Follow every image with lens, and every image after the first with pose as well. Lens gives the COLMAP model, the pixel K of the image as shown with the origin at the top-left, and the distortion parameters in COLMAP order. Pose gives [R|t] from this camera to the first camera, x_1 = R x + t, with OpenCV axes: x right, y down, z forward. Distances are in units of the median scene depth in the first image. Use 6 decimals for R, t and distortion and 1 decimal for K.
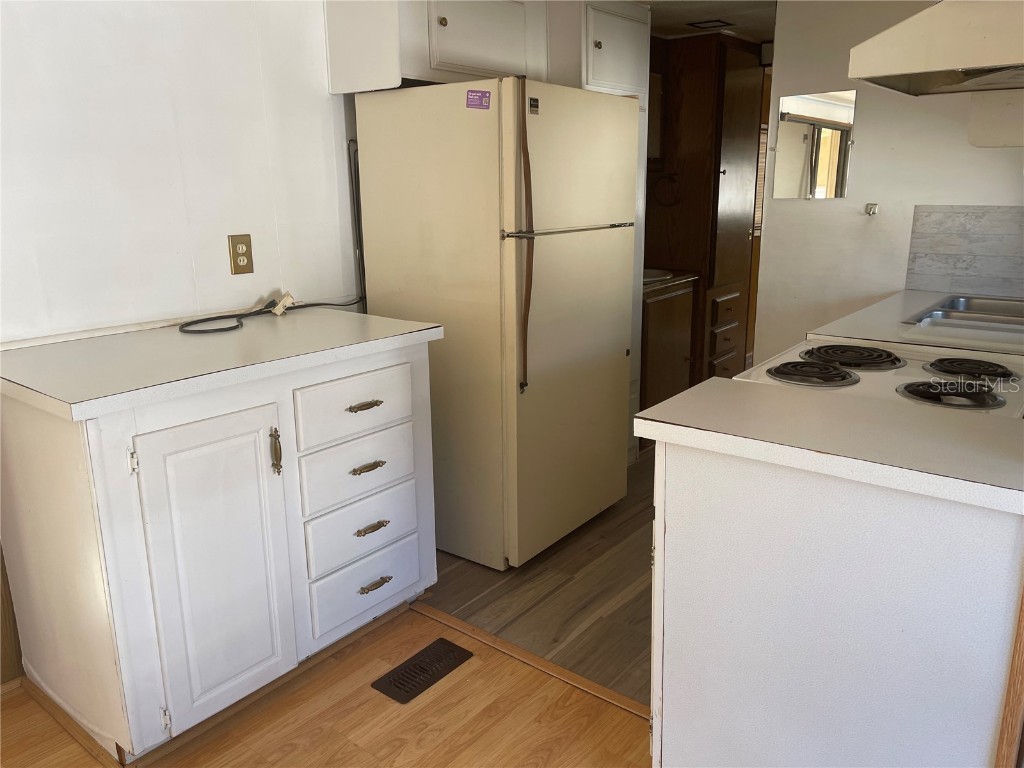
lens RADIAL K [[775.7, 0, 515.8], [0, 775.7, 386.3], [0, 0, 1]] dist [0.059154, -0.043729]
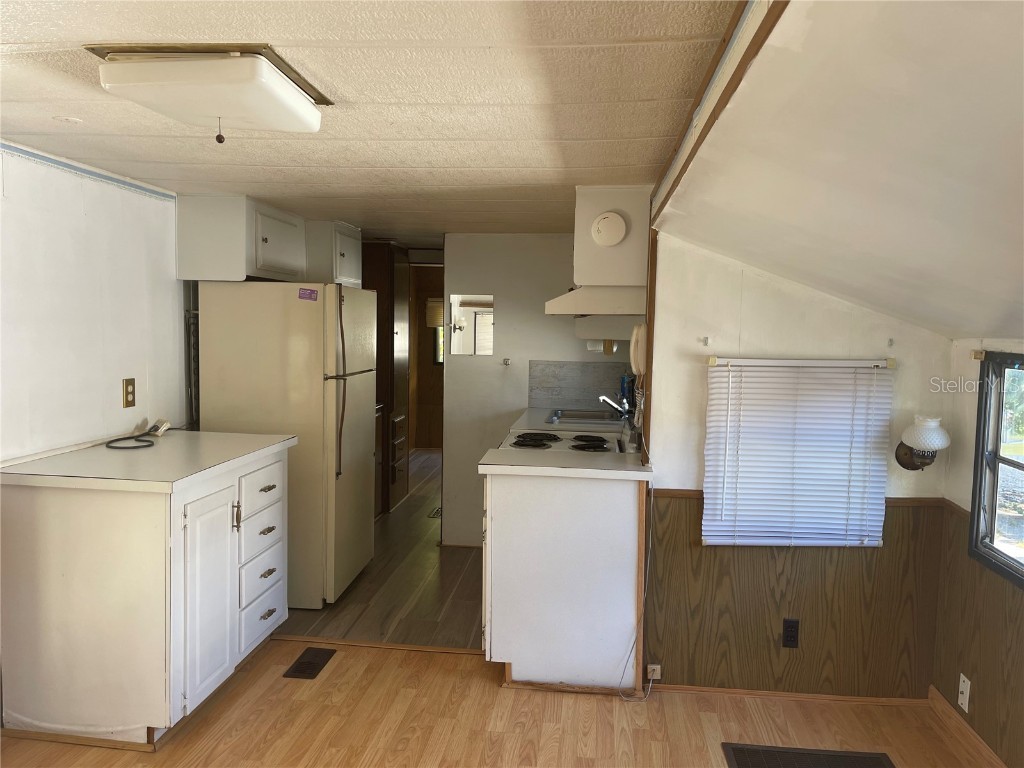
lens RADIAL K [[775.7, 0, 516.5], [0, 775.7, 390.0], [0, 0, 1]] dist [0.059154, -0.043729]
pose [[0.845894, -0.013838, 0.533171, -0.508667], [0.101971, 0.985419, -0.136205, 0.079674], [-0.523512, 0.169583, 0.834971, -0.485985]]
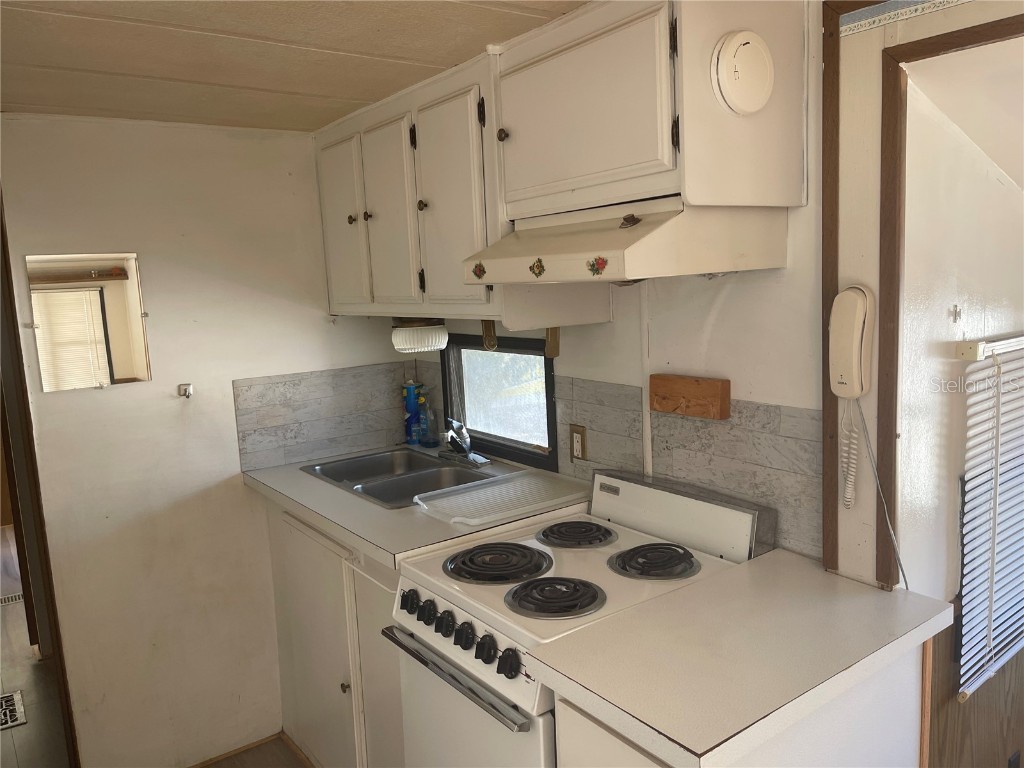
lens RADIAL K [[775.7, 0, 519.3], [0, 775.7, 386.6], [0, 0, 1]] dist [0.059154, -0.043729]
pose [[0.257732, -0.138982, 0.956169, -0.288598], [0.286657, 0.956045, 0.061697, -0.211491], [-0.922715, 0.258191, 0.286243, 0.516048]]
